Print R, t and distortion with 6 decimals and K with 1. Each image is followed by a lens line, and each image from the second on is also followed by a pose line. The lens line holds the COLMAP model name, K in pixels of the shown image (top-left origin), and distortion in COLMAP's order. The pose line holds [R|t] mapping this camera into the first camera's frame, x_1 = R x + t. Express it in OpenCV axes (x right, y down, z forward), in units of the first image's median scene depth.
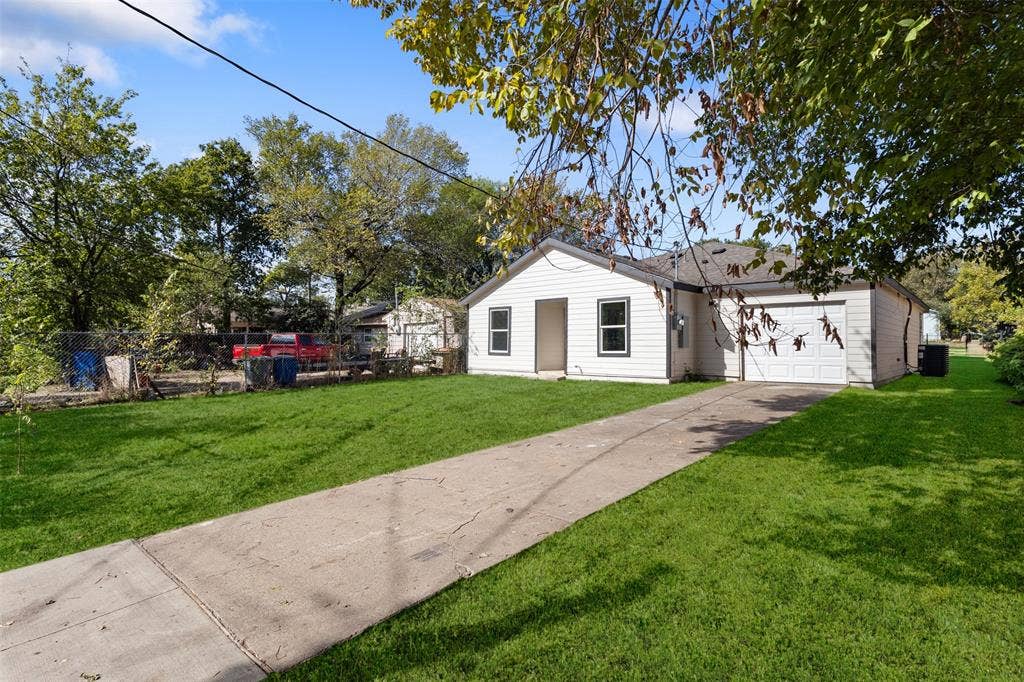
lens RADIAL K [[468.6, 0, 516.3], [0, 468.6, 340.8], [0, 0, 1]] dist [-0.001919, 0.000320]
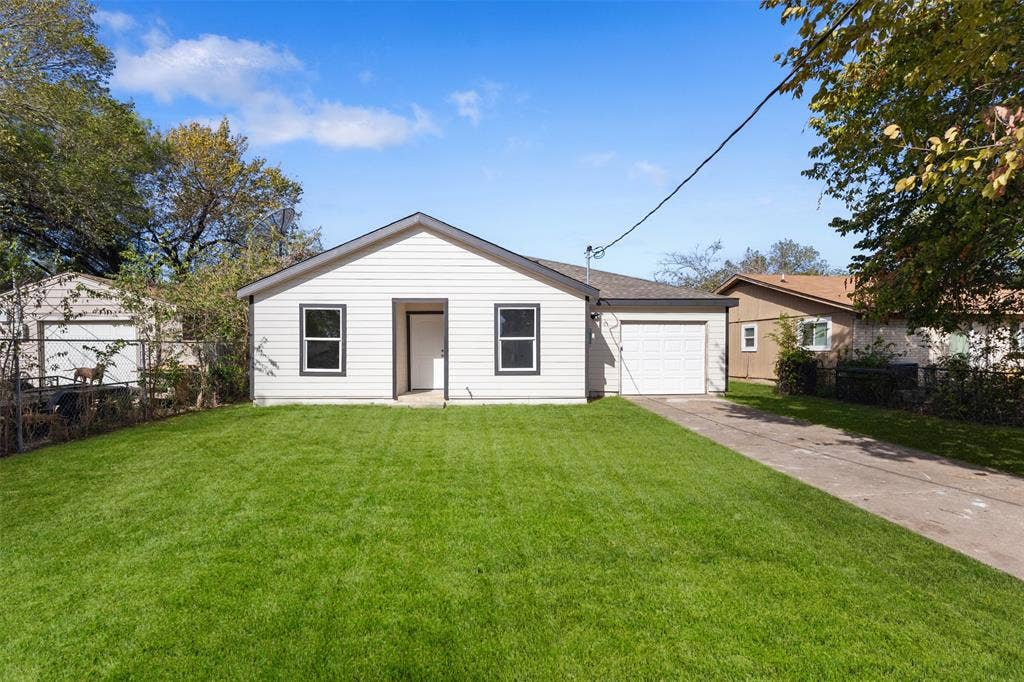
lens RADIAL K [[468.6, 0, 509.1], [0, 468.6, 347.3], [0, 0, 1]] dist [-0.001919, 0.000320]
pose [[0.733847, 0.017057, 0.679101, -0.347852], [-0.004962, 0.999793, -0.019750, 0.002161], [-0.679297, 0.011124, 0.733779, 0.382489]]
